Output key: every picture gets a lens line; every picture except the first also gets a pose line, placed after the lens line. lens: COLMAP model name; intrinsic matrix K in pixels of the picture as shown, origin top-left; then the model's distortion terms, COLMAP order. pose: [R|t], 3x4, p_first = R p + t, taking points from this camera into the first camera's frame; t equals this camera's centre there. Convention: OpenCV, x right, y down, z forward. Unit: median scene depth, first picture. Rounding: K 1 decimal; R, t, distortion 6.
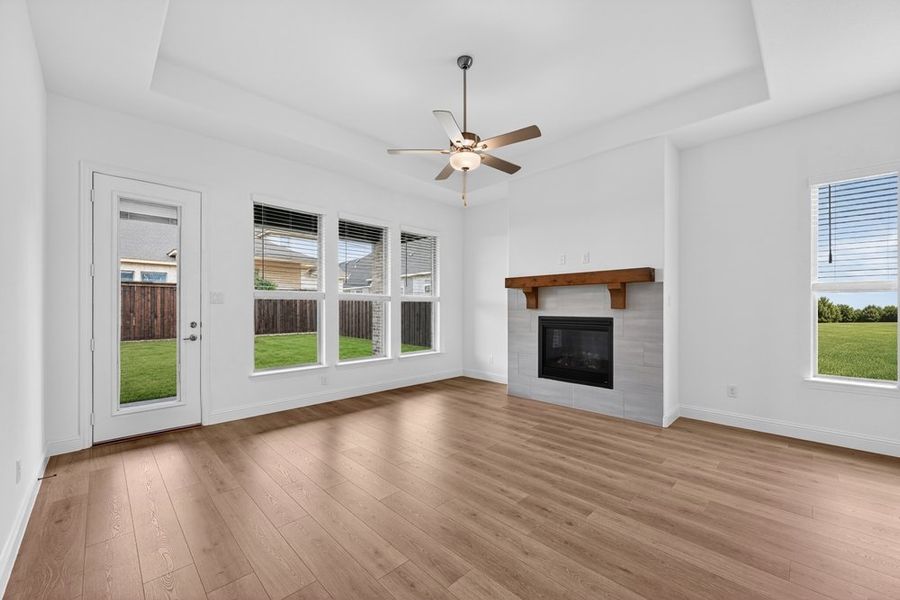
lens RADIAL K [[355.8, 0, 451.4], [0, 355.8, 308.5], [0, 0, 1]] dist [0.000516, 0.000137]
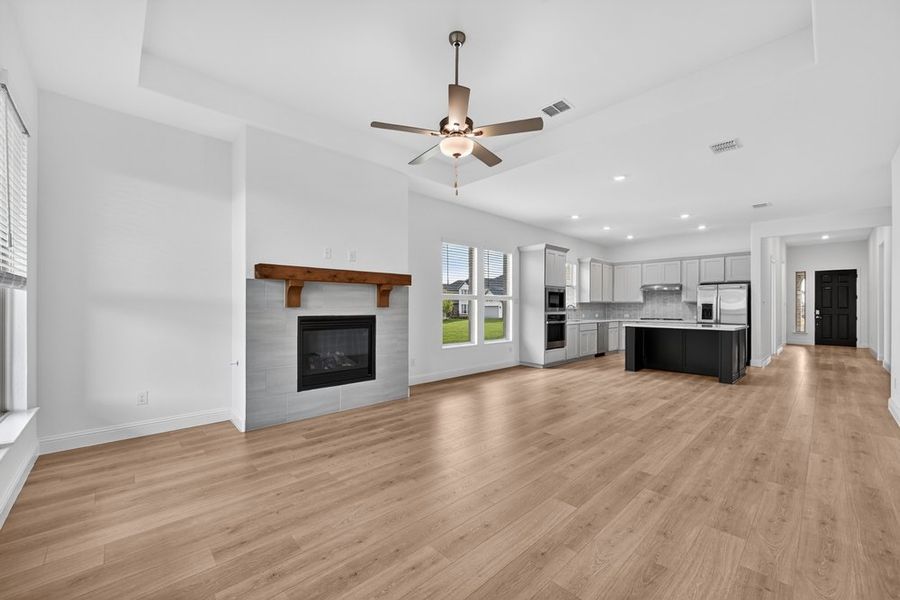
lens RADIAL K [[355.8, 0, 451.4], [0, 355.8, 308.5], [0, 0, 1]] dist [0.000516, 0.000137]
pose [[0.023062, -0.004084, 0.999726, -0.652149], [-0.000898, 0.999991, 0.004106, 0.000125], [-0.999734, -0.000993, 0.023058, 0.738377]]
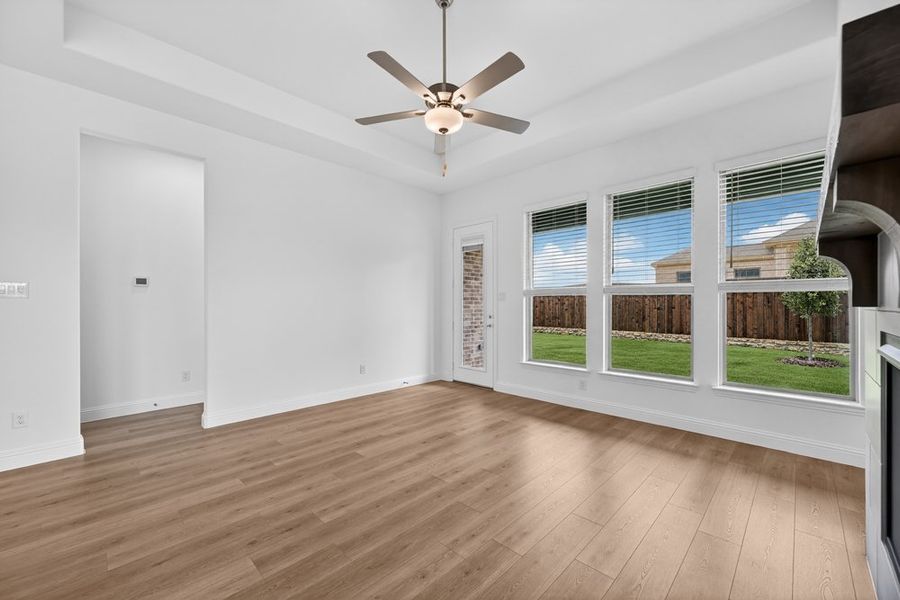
lens RADIAL K [[360.4, 0, 453.1], [0, 360.4, 304.1], [0, 0, 1]] dist [-0.000736, -0.000199]
pose [[0.016481, -0.001722, -0.999863, 0.629959], [-0.001327, 0.999998, -0.001744, -0.000494], [0.999863, 0.001356, 0.016478, 0.749383]]
